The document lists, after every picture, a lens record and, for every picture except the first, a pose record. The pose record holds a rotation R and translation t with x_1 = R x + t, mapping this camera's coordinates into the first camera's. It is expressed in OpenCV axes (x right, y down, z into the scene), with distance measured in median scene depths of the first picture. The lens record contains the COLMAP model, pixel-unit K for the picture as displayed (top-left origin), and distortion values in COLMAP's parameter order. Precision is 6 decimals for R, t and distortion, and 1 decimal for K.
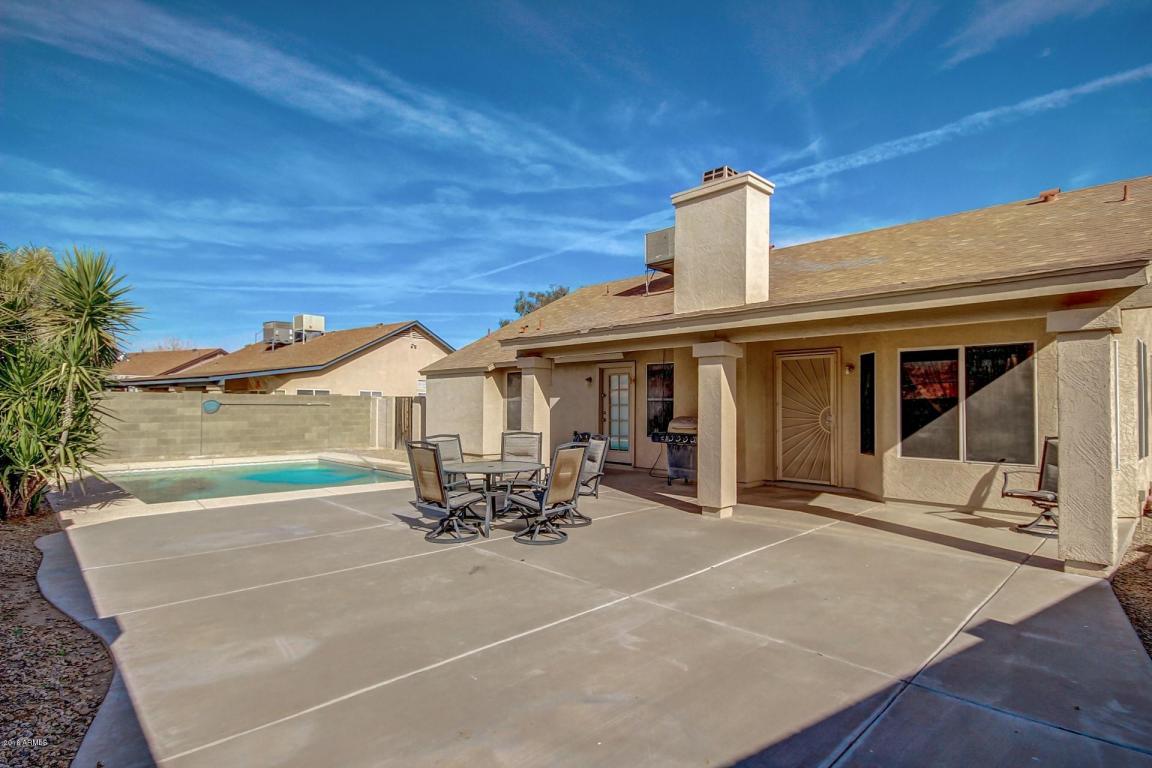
lens RADIAL K [[581.8, 0, 576.7], [0, 581.8, 390.6], [0, 0, 1]] dist [0.004477, -0.000625]
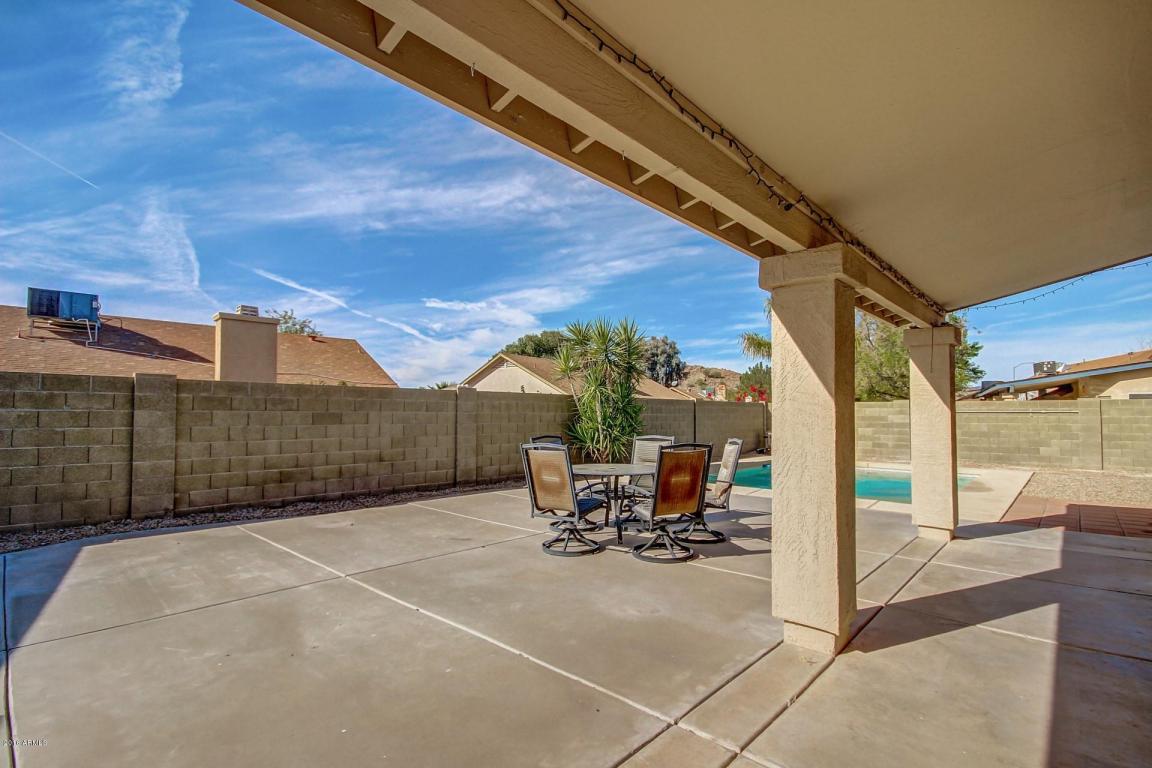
lens RADIAL K [[539.2, 0, 582.1], [0, 539.2, 399.7], [0, 0, 1]] dist [-0.001611, -0.000963]
pose [[0.061997, -0.029749, -0.997633, 0.409221], [0.019871, 0.999394, -0.028567, 0.024966], [0.997878, -0.018053, 0.062551, 0.507454]]
